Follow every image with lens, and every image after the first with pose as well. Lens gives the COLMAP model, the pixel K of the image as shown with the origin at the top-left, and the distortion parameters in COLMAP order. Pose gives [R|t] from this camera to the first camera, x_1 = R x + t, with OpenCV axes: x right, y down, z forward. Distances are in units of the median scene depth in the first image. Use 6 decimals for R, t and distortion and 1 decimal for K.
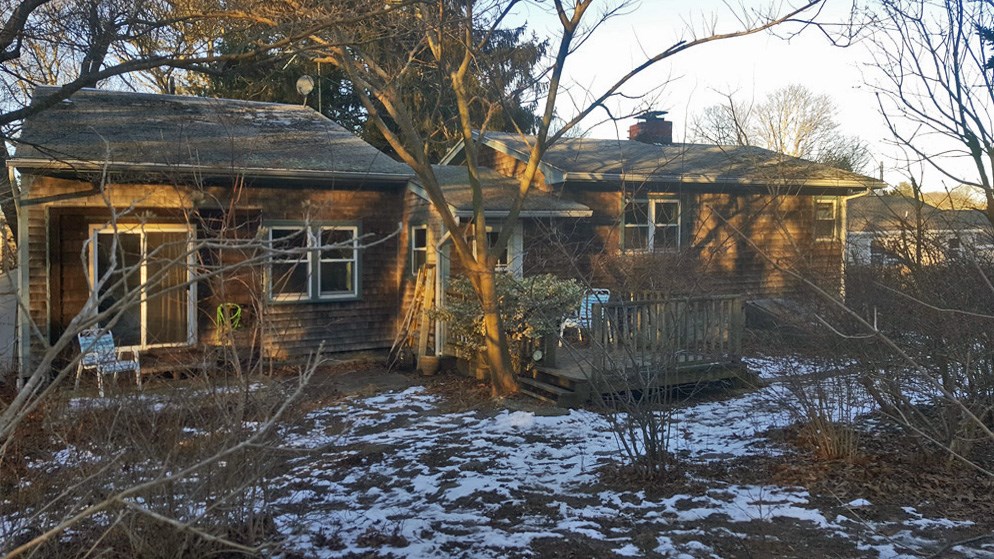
lens RADIAL K [[758.1, 0, 496.6], [0, 758.1, 248.0], [0, 0, 1]] dist [0.009542, -0.062806]
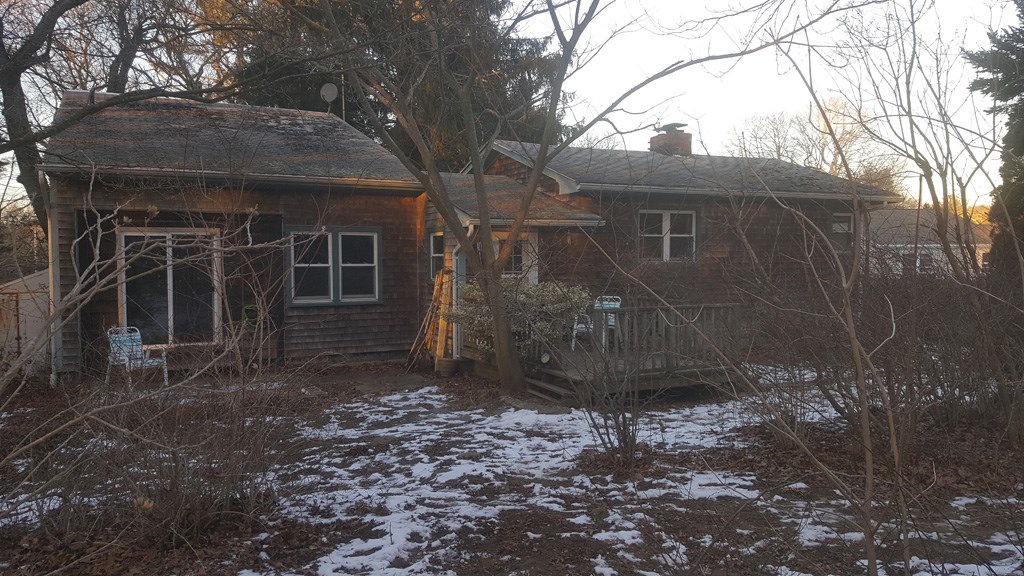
lens RADIAL K [[772.4, 0, 553.9], [0, 772.4, 288.1], [0, 0, 1]] dist [0.001021, -0.058959]
pose [[0.999778, 0.014349, 0.015423, 0.069916], [-0.014971, 0.999047, 0.040999, 0.001134], [-0.014820, -0.041221, 0.999040, -0.096342]]
